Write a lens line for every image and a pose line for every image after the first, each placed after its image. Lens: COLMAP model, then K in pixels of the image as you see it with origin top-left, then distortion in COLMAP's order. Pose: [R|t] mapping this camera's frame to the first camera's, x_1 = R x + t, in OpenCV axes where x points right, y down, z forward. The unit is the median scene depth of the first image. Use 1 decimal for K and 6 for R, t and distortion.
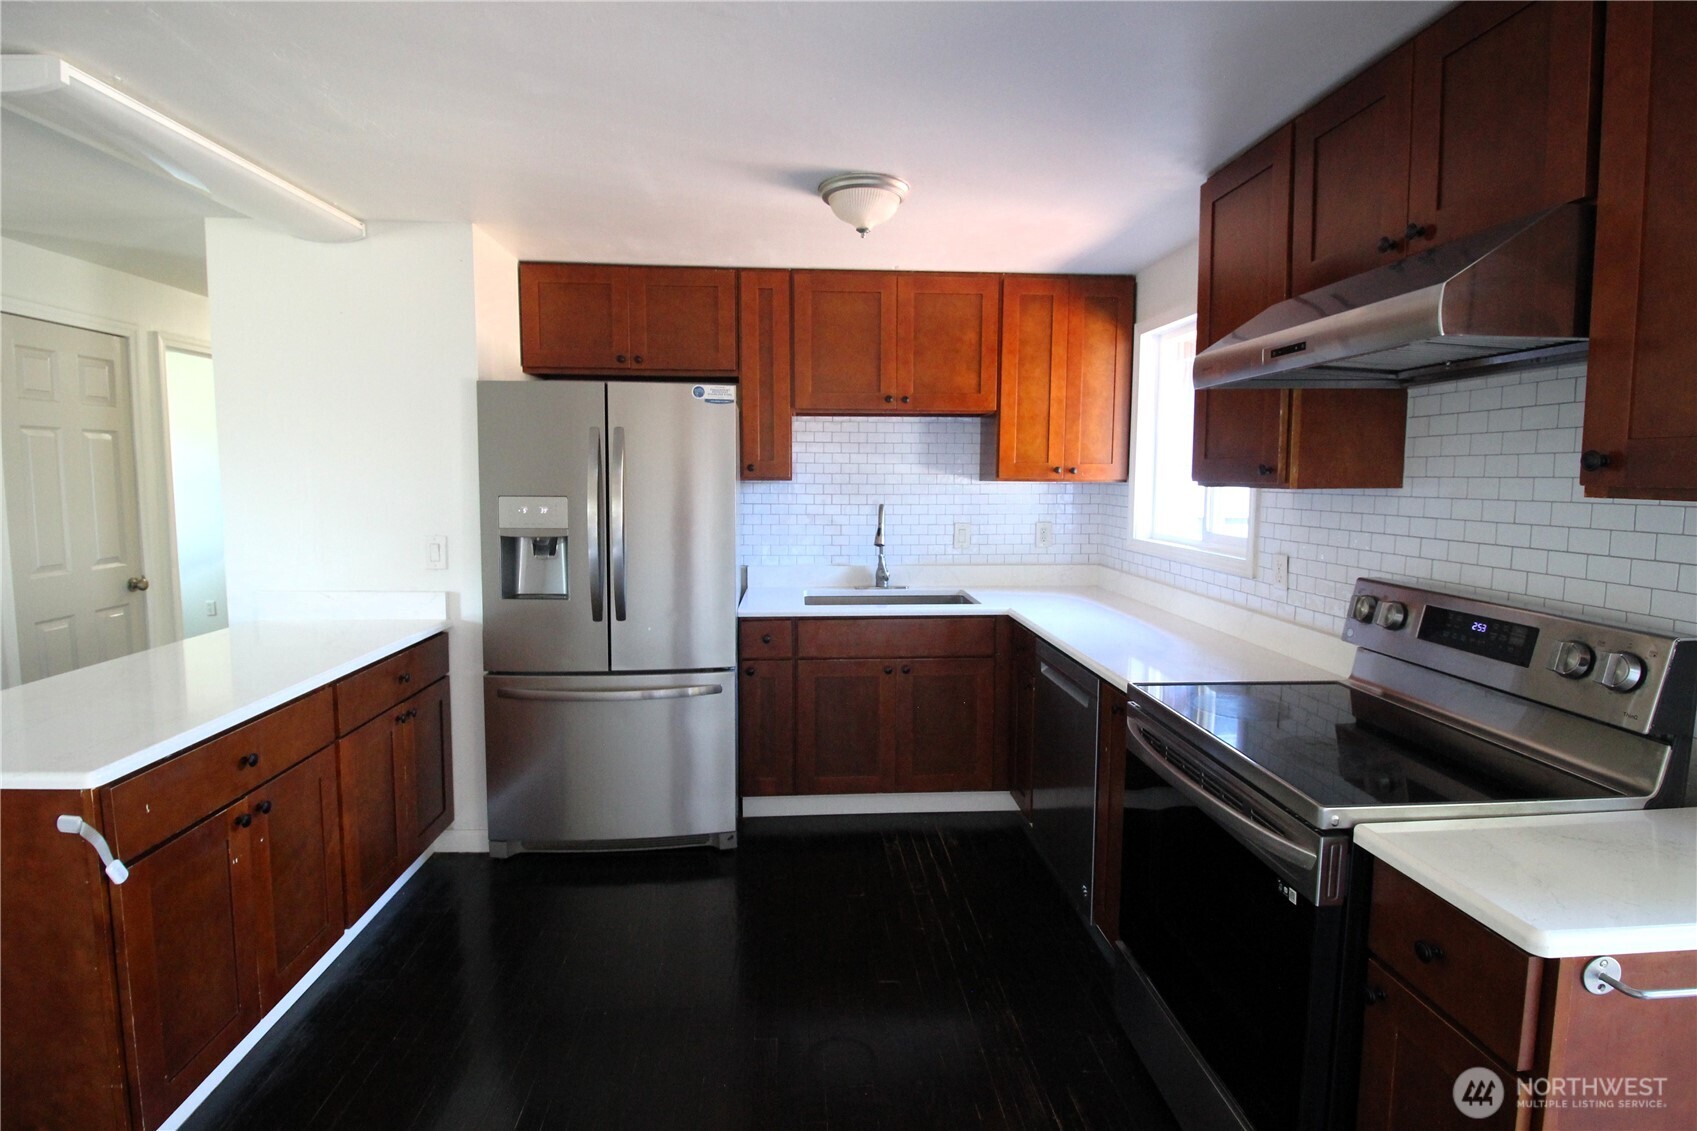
lens RADIAL K [[795.6, 0, 847.8], [0, 795.6, 536.9], [0, 0, 1]] dist [-0.019994, -0.001034]
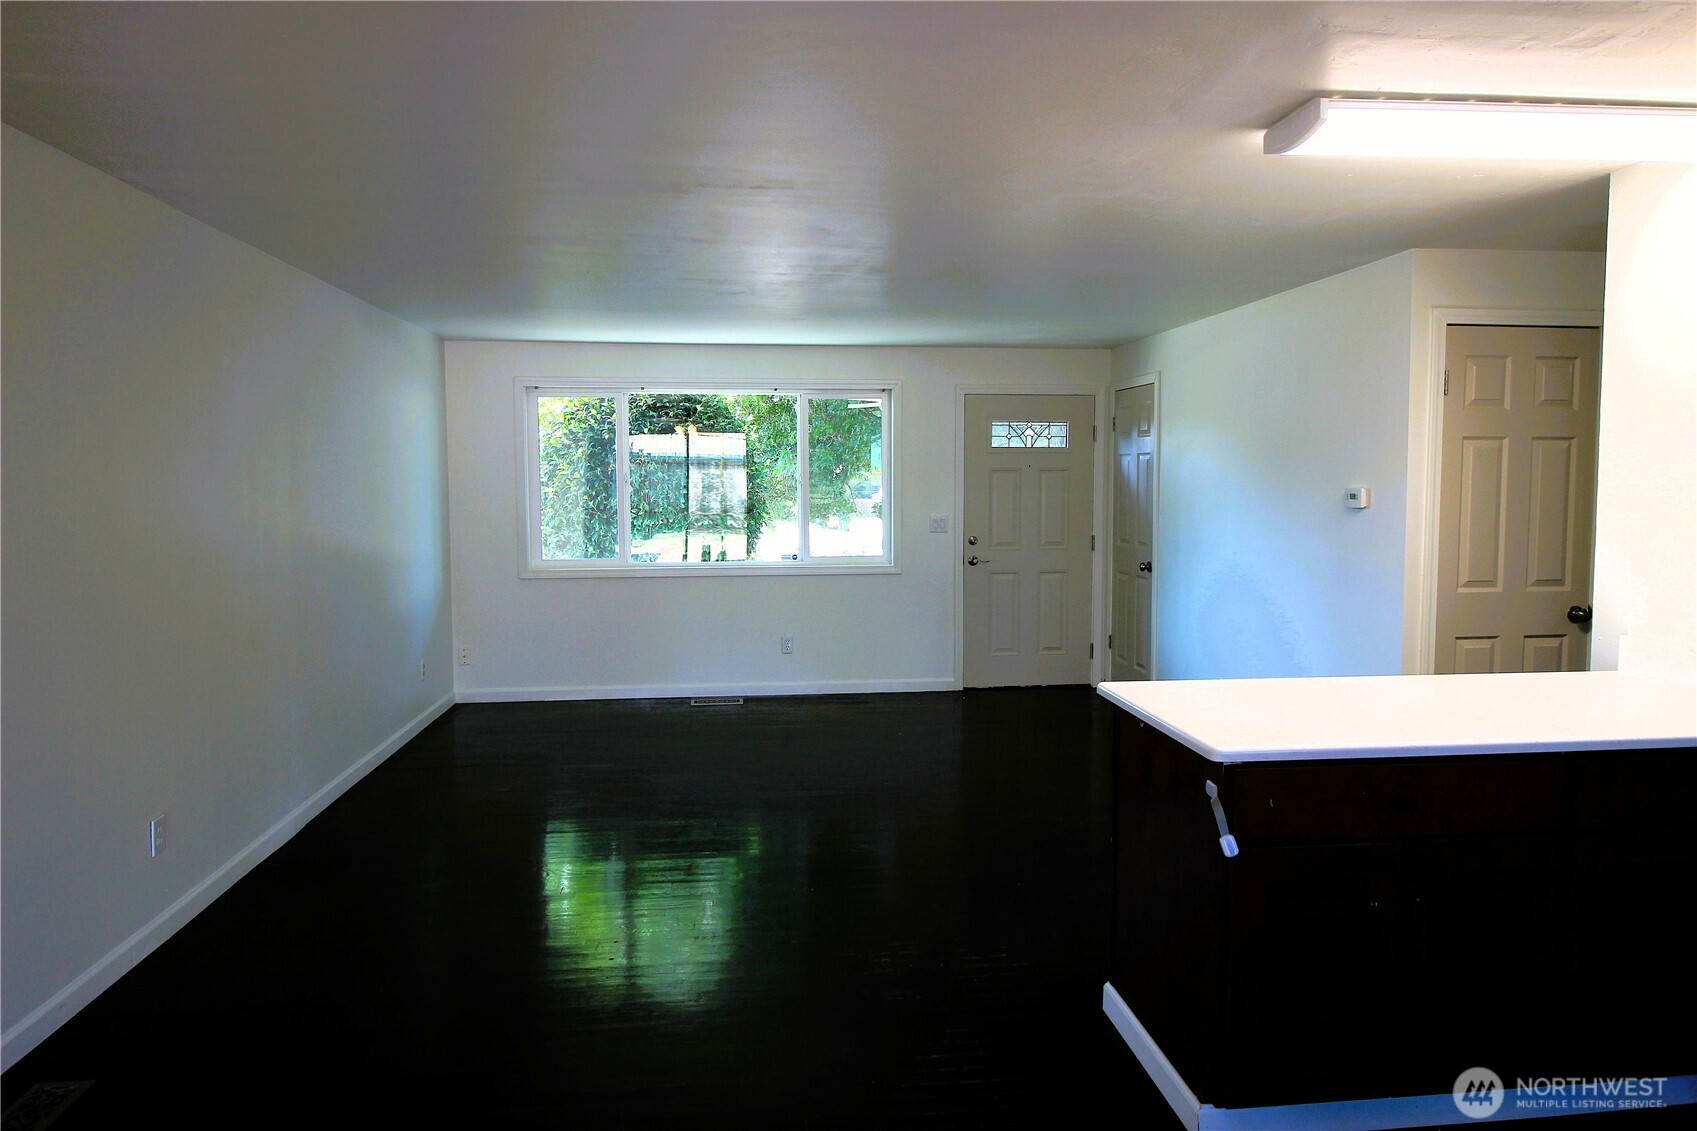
lens RADIAL K [[1027.3, 0, 846.7], [0, 1027.3, 549.1], [0, 0, 1]] dist [0.004200, 0.001120]
pose [[0.035125, 0.056371, -0.997792, 0.216999], [-0.077664, 0.995543, 0.053510, -0.009743], [0.996361, 0.075613, 0.039346, 0.175032]]
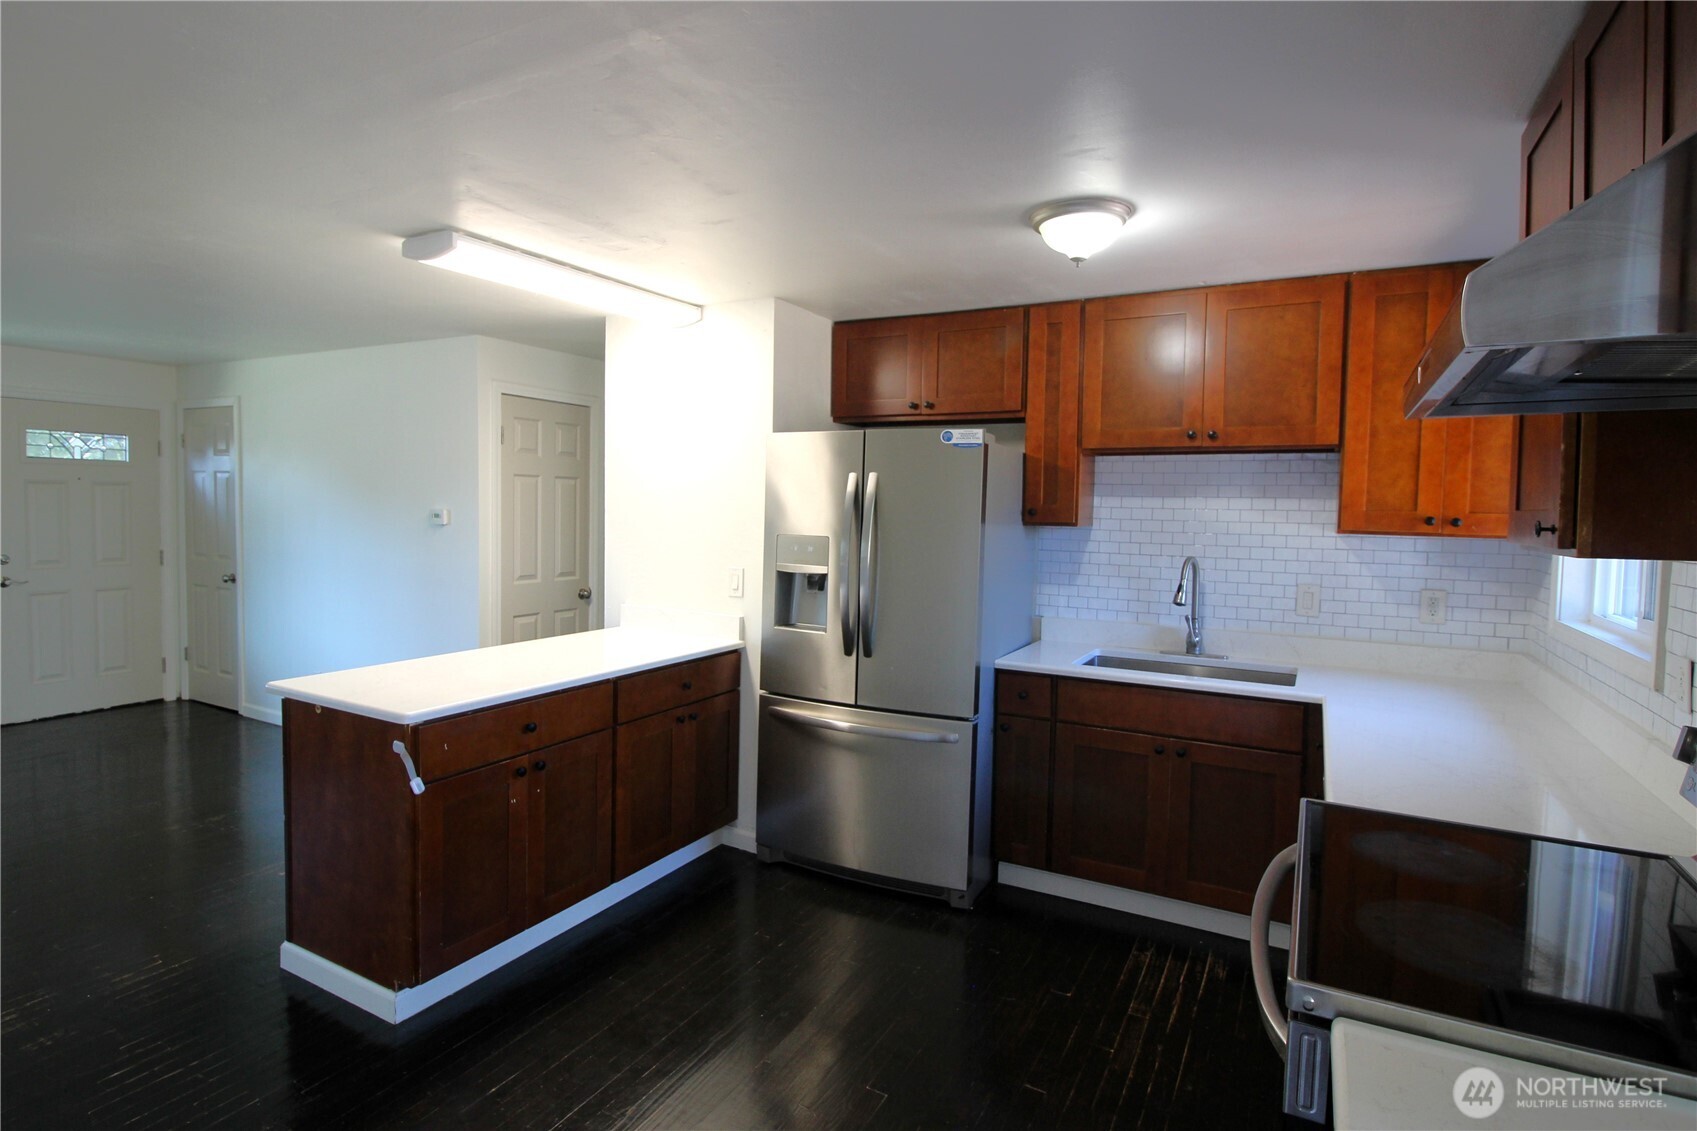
lens RADIAL K [[856.1, 0, 848.5], [0, 856.1, 545.9], [0, 0, 1]] dist [-0.000375, -0.000165]
pose [[0.842333, 0.034922, -0.537826, 0.270096], [-0.057832, 0.997994, -0.025774, -0.009307], [0.535846, 0.052814, 0.842662, 0.029837]]
